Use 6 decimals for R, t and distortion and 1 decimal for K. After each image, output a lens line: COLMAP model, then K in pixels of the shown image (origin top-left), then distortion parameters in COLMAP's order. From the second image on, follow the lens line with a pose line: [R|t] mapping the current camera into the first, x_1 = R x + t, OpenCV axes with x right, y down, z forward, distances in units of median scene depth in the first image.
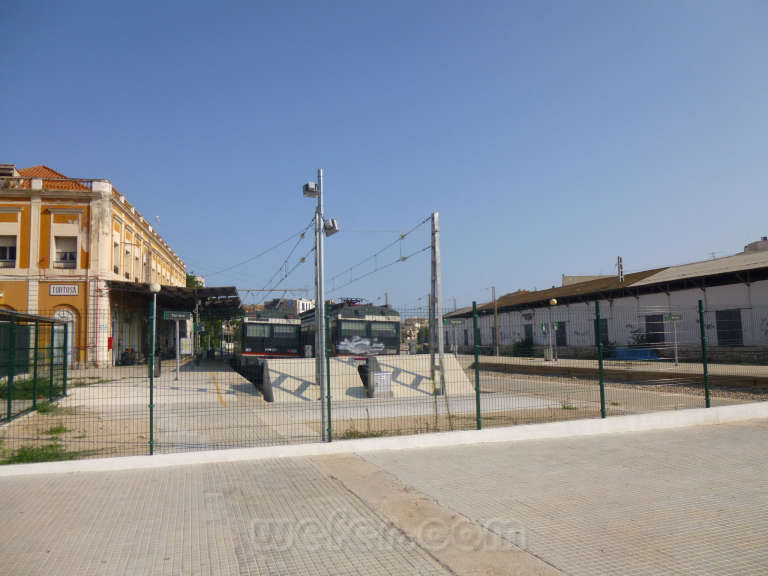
lens RADIAL K [[580.7, 0, 384.0], [0, 580.7, 288.0], [0, 0, 1]] dist [-0.029394, 0.005990]
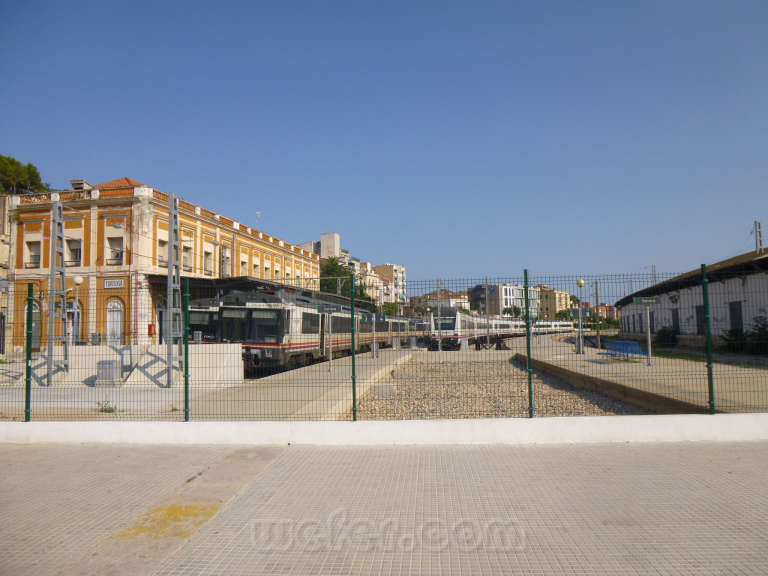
lens RADIAL K [[580.7, 0, 384.0], [0, 580.7, 288.0], [0, 0, 1]] dist [-0.029394, 0.005990]
pose [[0.923245, -0.022901, -0.383529, 0.387994], [0.032214, 0.999321, 0.017876, 0.008772], [0.382859, -0.028859, 0.923356, 0.134335]]
